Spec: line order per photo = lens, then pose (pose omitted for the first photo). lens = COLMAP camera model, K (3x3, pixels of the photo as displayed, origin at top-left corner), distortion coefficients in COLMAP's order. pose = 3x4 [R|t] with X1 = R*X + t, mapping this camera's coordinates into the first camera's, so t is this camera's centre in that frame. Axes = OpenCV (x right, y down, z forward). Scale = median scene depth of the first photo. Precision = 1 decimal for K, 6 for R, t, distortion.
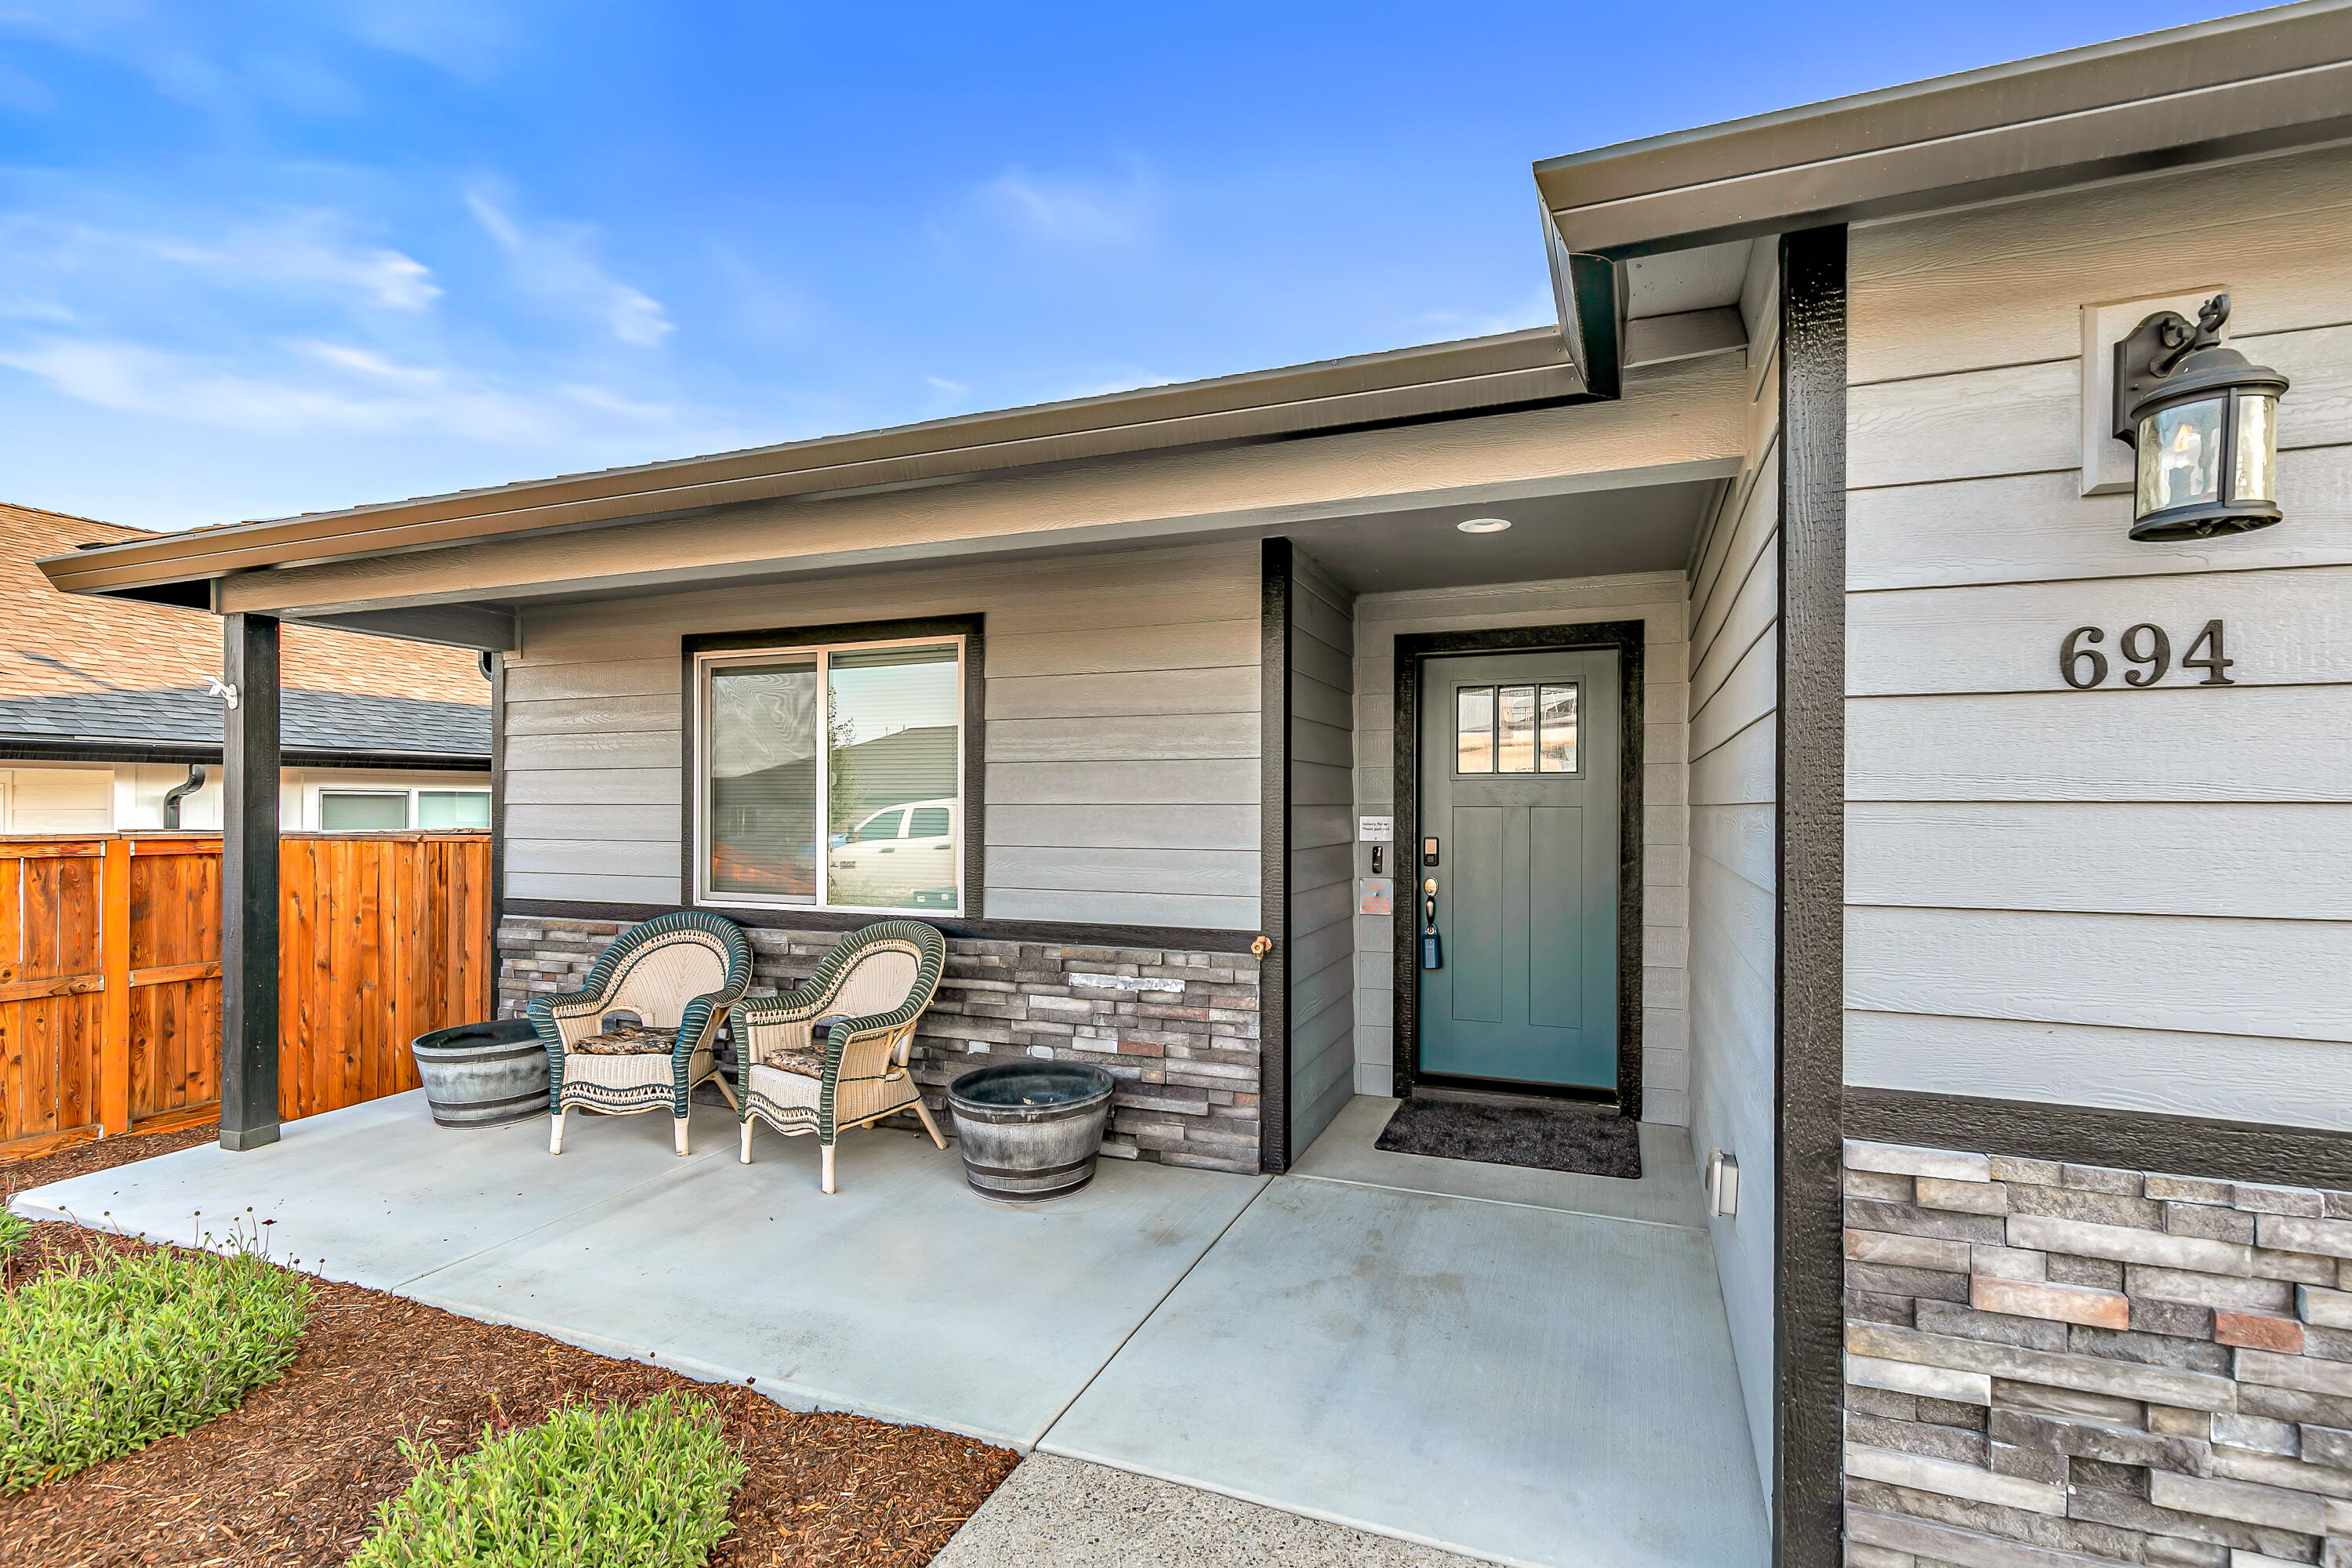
lens RADIAL K [[1101.5, 0, 1188.2], [0, 1101.5, 810.3], [0, 0, 1]] dist [0.002734, -0.000452]
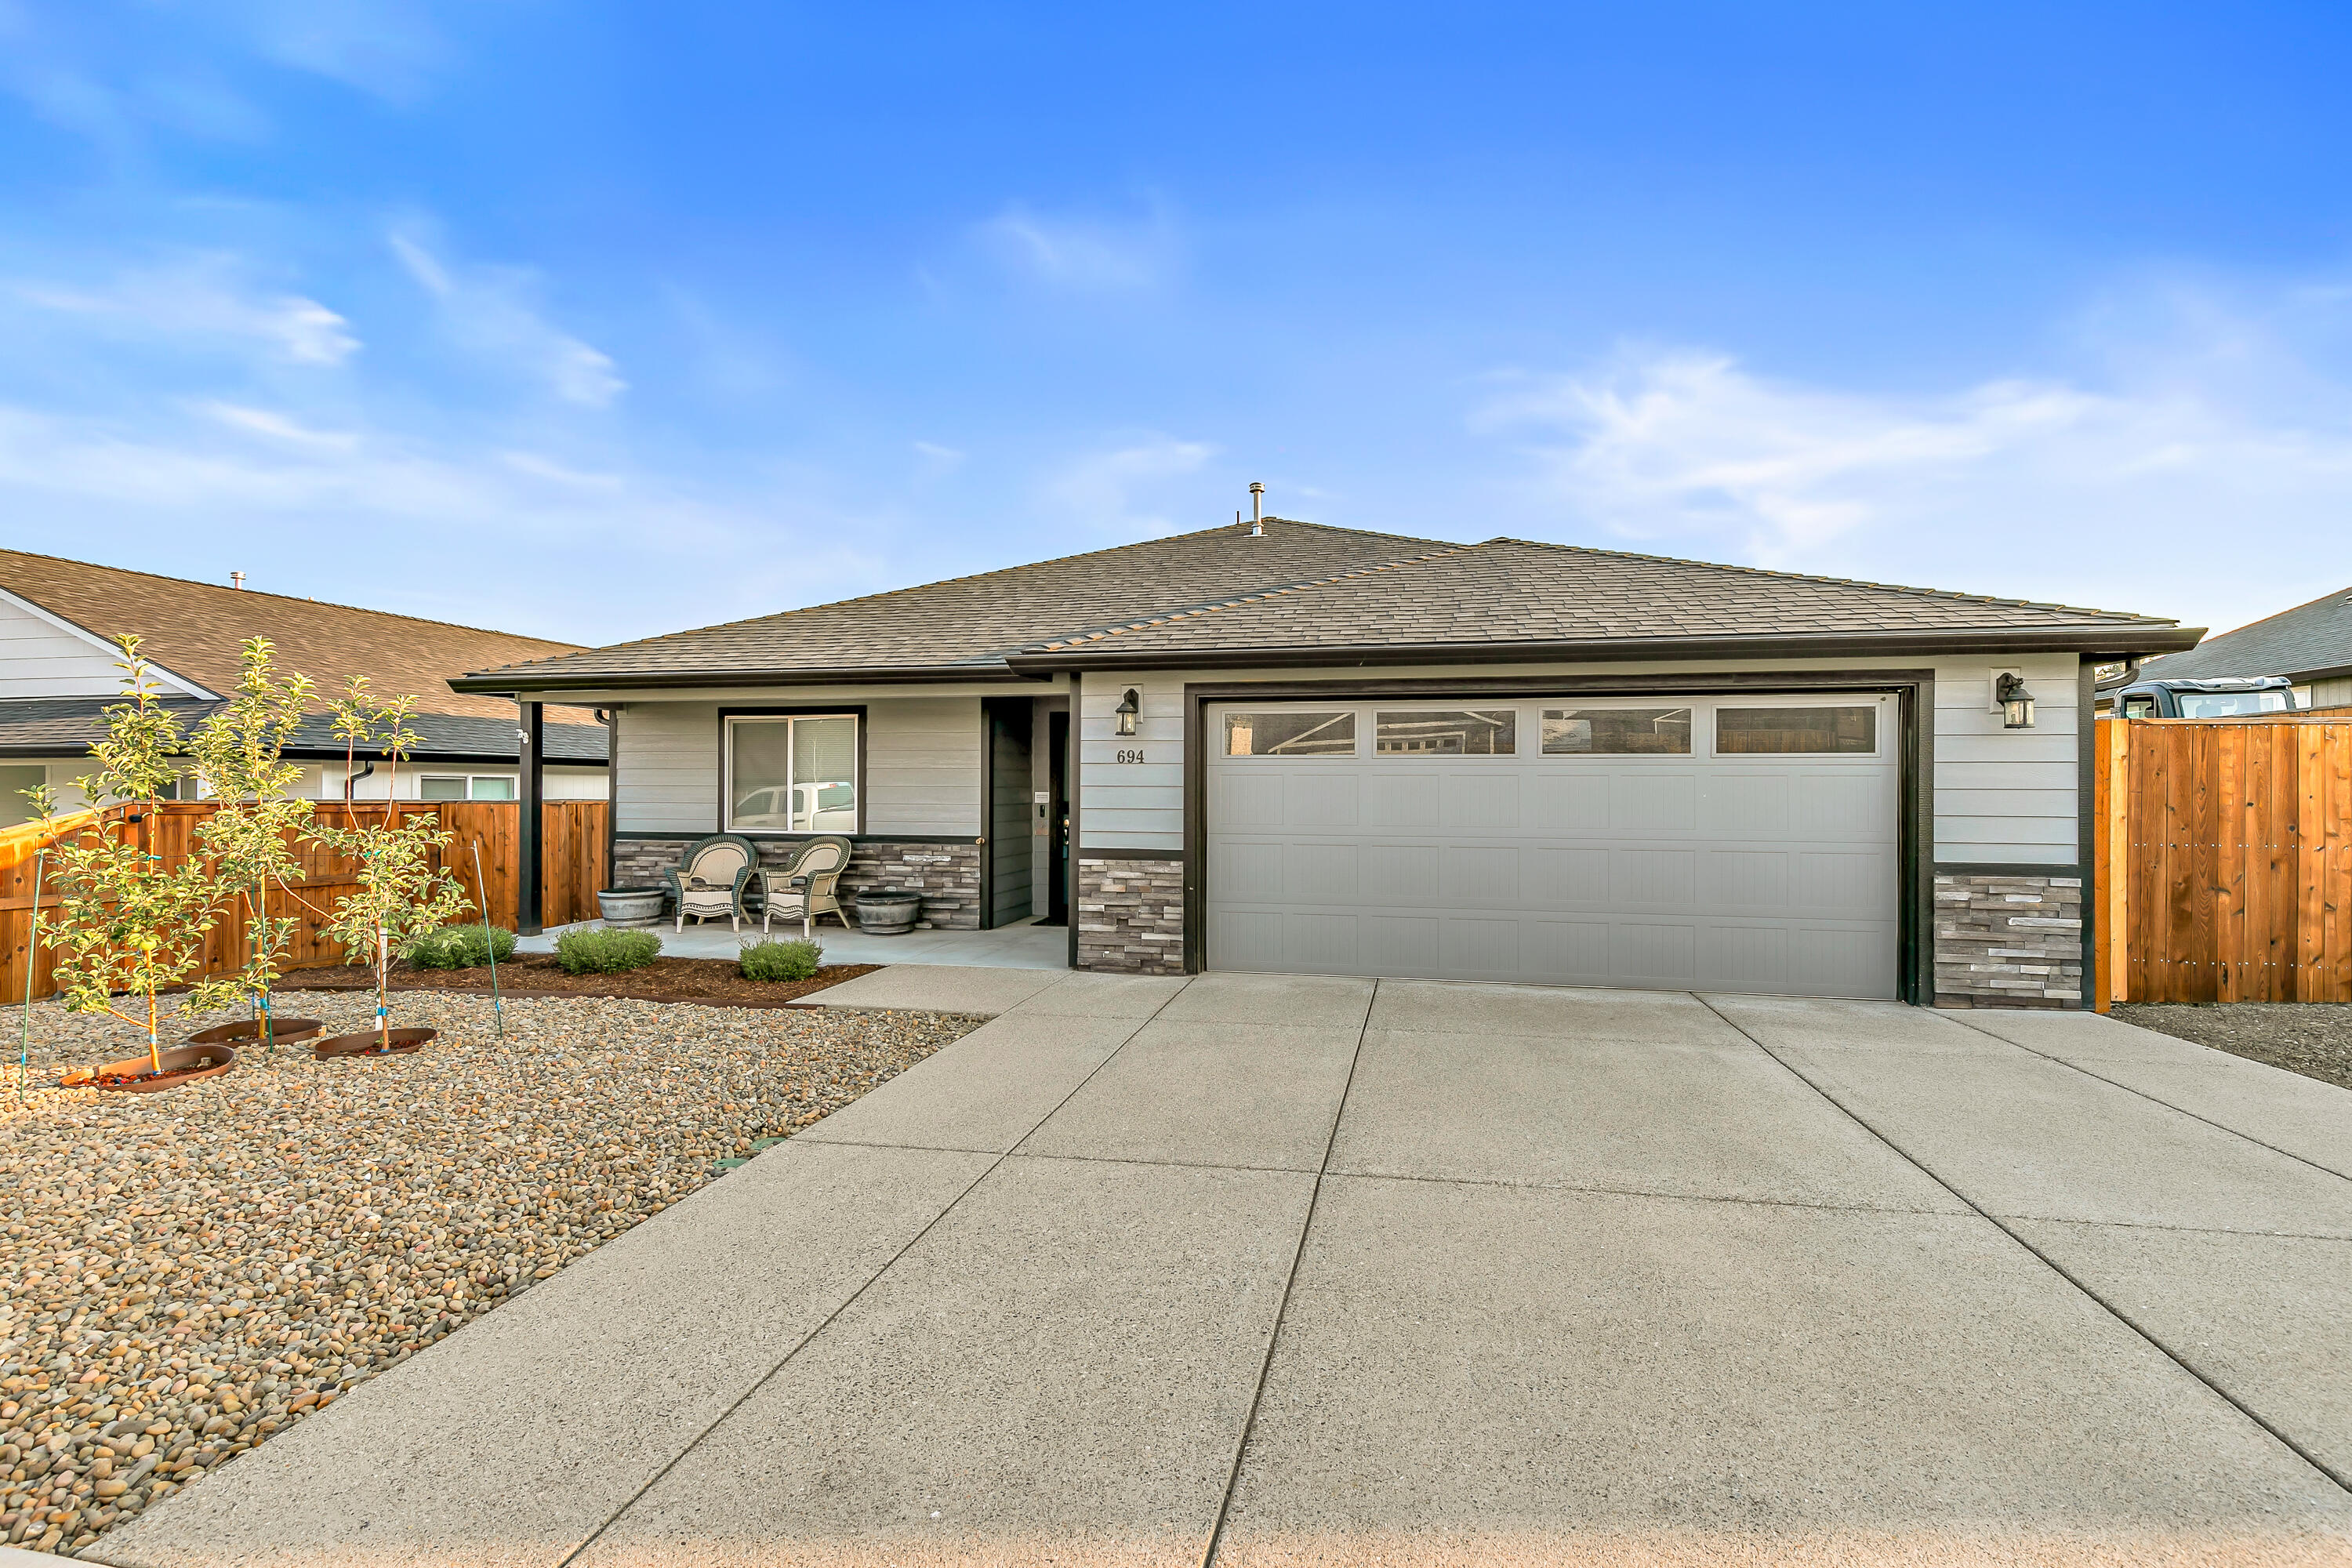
lens RADIAL K [[1063.8, 0, 1183.1], [0, 1063.8, 797.7], [0, 0, 1]] dist [0.006496, -0.000621]
pose [[0.987334, 0.001006, 0.158653, 0.126602], [-0.001730, 0.999989, 0.004428, 0.008433], [-0.158647, -0.004647, 0.987324, -1.390102]]
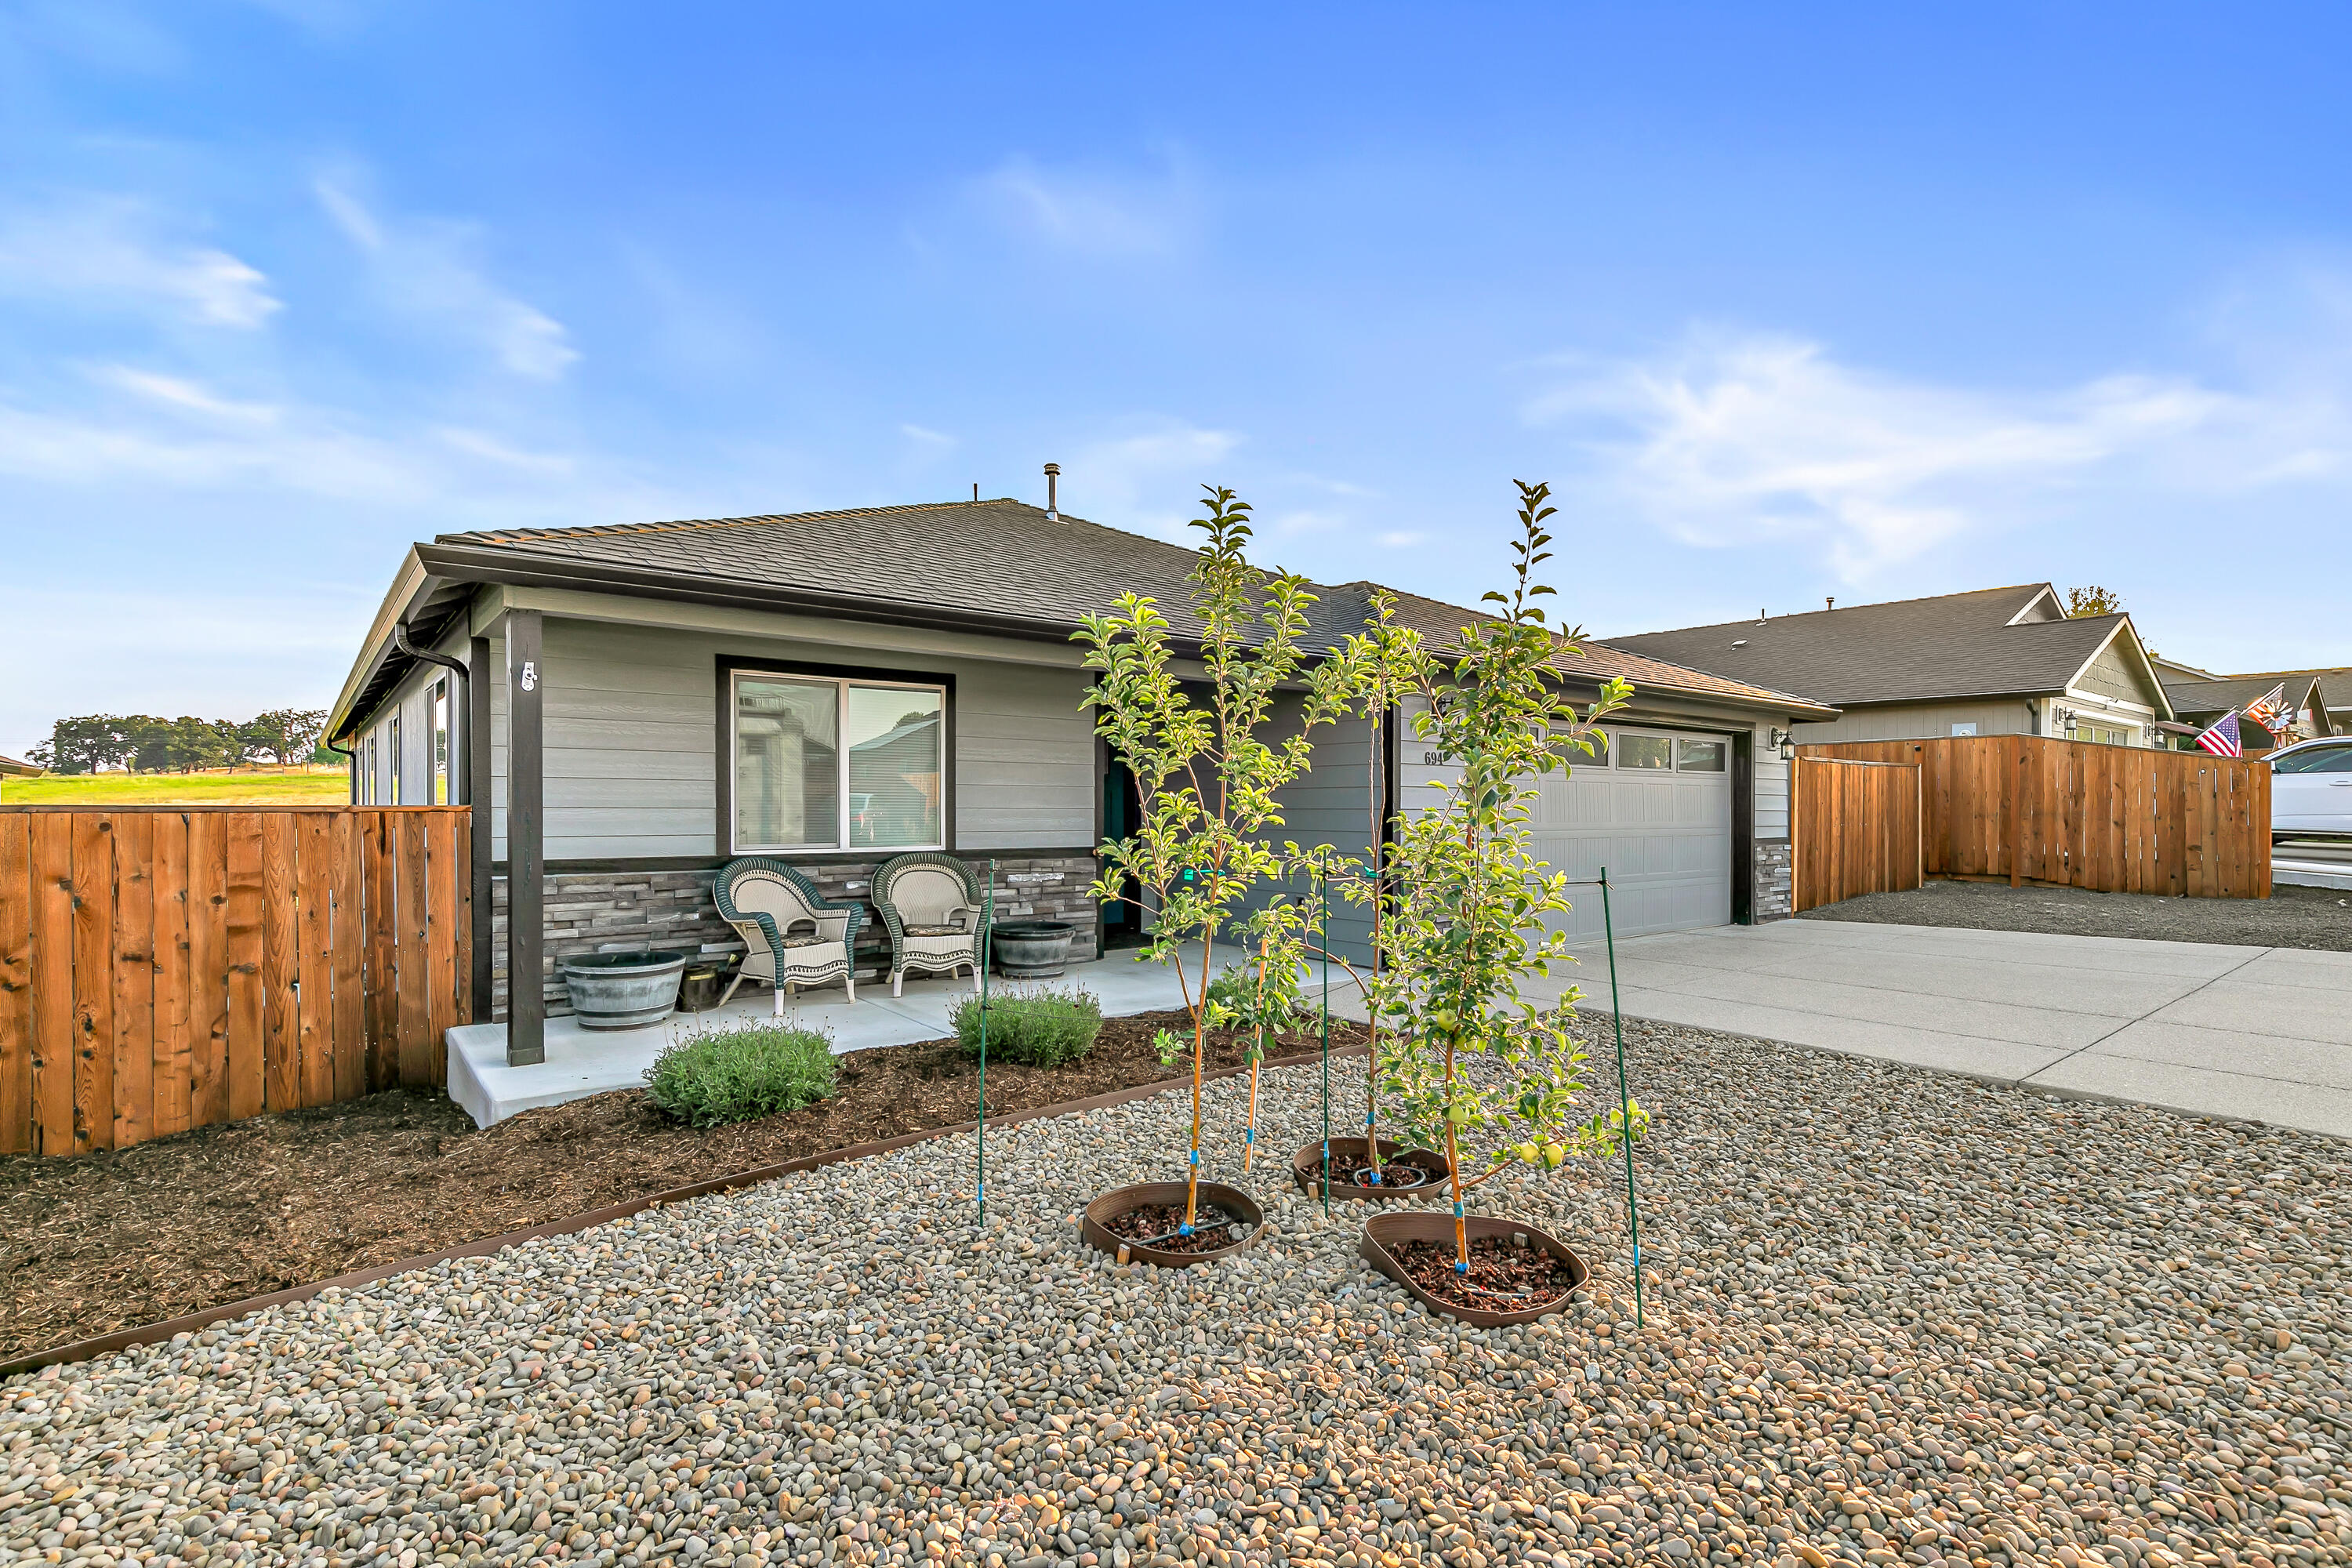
lens RADIAL K [[1101.5, 0, 1188.2], [0, 1101.5, 810.3], [0, 0, 1]] dist [0.002734, -0.000452]
pose [[0.495388, -0.002340, 0.868669, -1.543912], [-0.000745, 0.999995, 0.003119, 0.030680], [-0.868671, -0.002192, 0.495384, -0.188811]]
